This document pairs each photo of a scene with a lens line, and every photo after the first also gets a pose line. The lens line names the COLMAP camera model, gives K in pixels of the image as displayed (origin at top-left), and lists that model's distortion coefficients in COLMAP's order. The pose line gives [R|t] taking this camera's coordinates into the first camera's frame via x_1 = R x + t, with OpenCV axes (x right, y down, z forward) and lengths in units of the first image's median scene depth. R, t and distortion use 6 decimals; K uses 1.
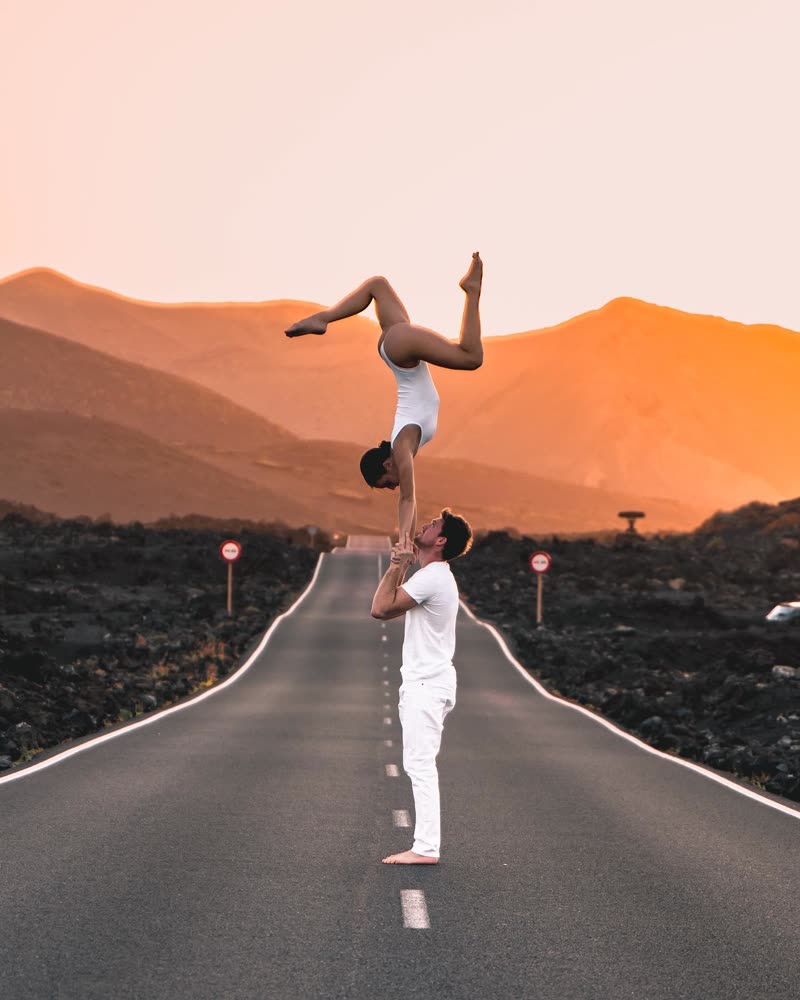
lens RADIAL K [[6269.5, 0, 399.8], [0, 6269.5, 500.3], [0, 0, 1]] dist [-0.585987, 0.000000]
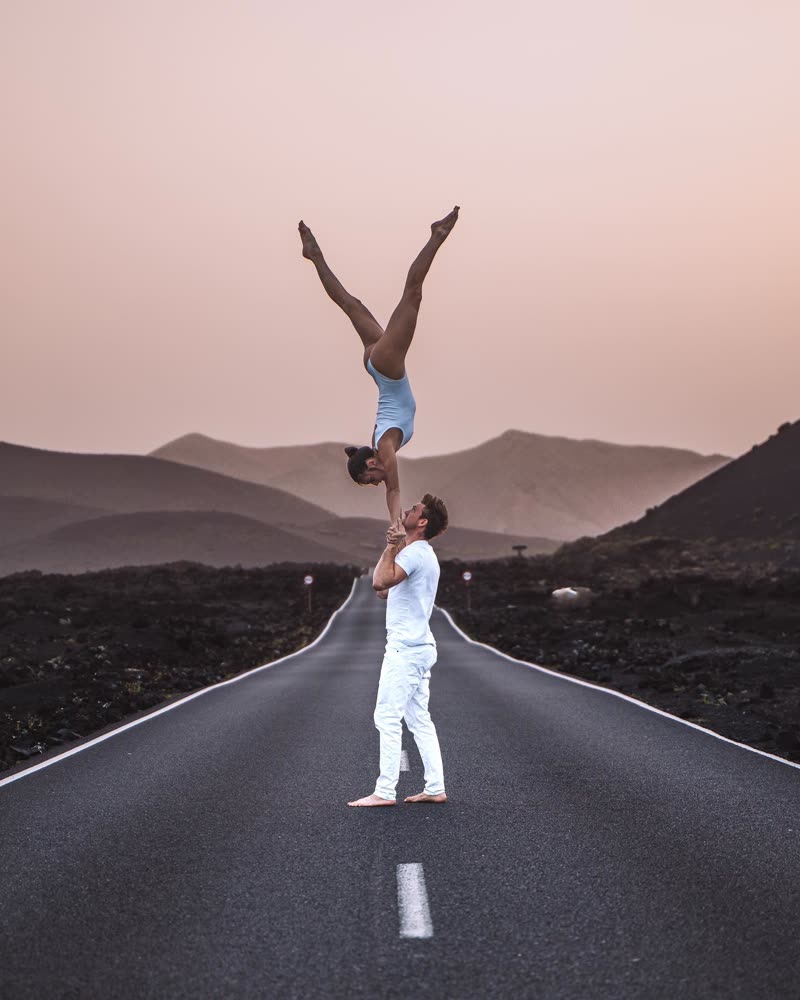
lens RADIAL K [[6269.5, 0, 400.0], [0, 6269.5, 499.9], [0, 0, 1]] dist [-0.585987, 0.000000]
pose [[0.998054, -0.062055, -0.006102, 0.014560], [0.062029, 0.998065, -0.004267, -0.006500], [0.006355, 0.003880, 0.999972, -0.932774]]
